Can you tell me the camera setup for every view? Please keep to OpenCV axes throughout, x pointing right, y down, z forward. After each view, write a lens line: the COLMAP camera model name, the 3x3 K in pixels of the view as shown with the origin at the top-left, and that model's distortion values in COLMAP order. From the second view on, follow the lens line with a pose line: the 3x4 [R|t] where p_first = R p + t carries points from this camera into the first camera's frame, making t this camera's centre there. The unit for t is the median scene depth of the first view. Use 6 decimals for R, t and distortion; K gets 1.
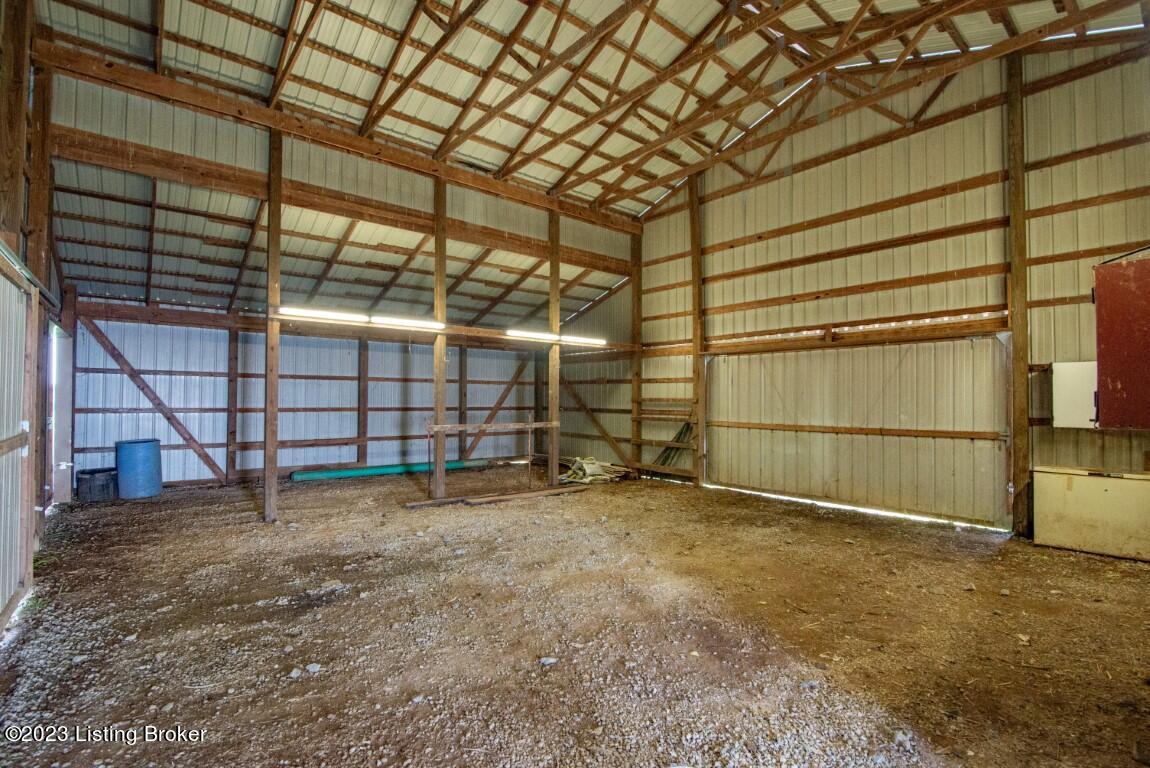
lens RADIAL K [[528.5, 0, 573.2], [0, 528.5, 385.5], [0, 0, 1]] dist [-0.018930, 0.000265]
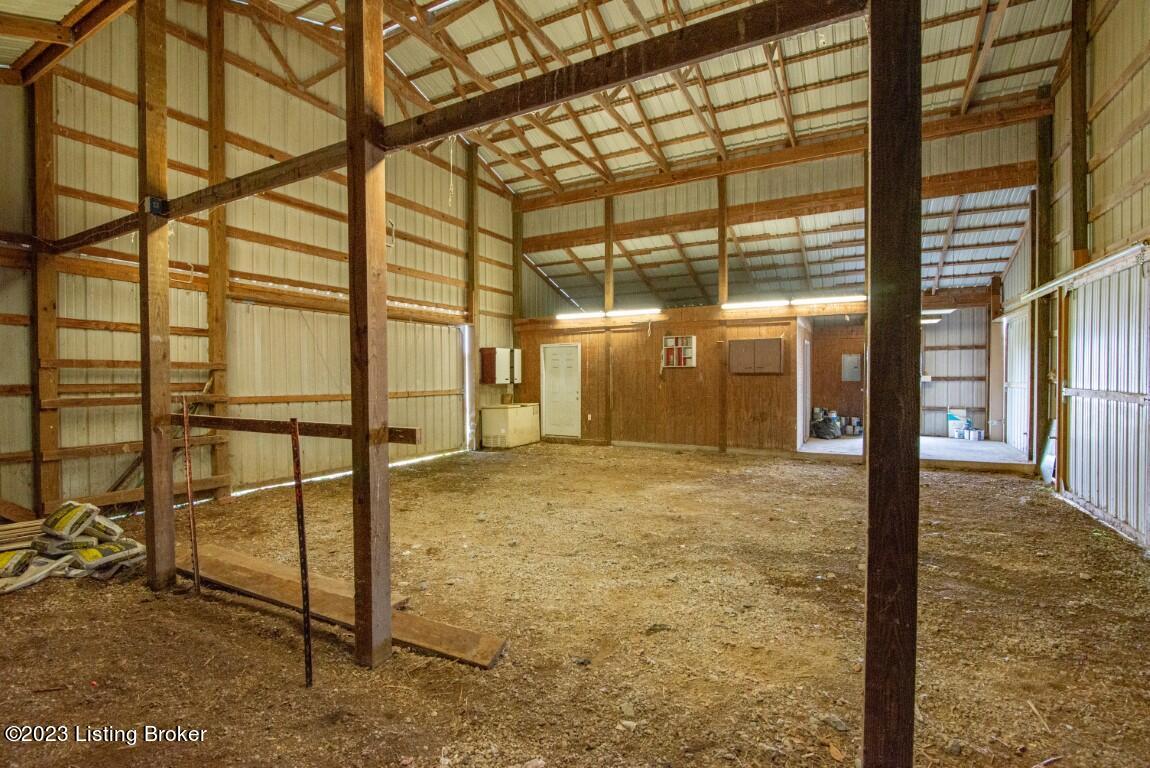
lens RADIAL K [[528.5, 0, 573.2], [0, 528.5, 385.5], [0, 0, 1]] dist [-0.018930, 0.000265]
pose [[-0.365973, -0.019269, 0.930426, -0.595080], [-0.025043, 0.999627, 0.010852, 0.039930], [-0.930288, -0.019329, -0.366319, 0.975947]]
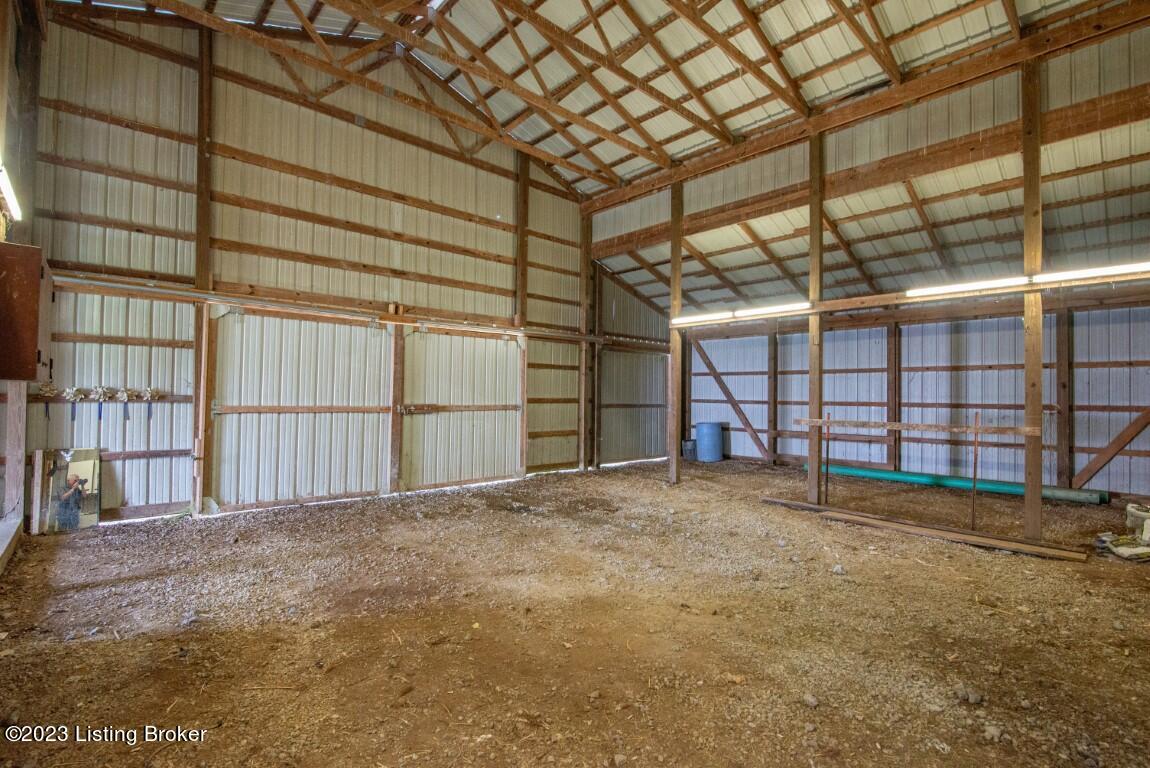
lens RADIAL K [[528.5, 0, 573.2], [0, 528.5, 385.5], [0, 0, 1]] dist [-0.018930, 0.000265]
pose [[0.047633, -0.025458, -0.998540, 0.581398], [0.016483, 0.999559, -0.024698, 0.033897], [0.998729, -0.015283, 0.048032, 0.549885]]
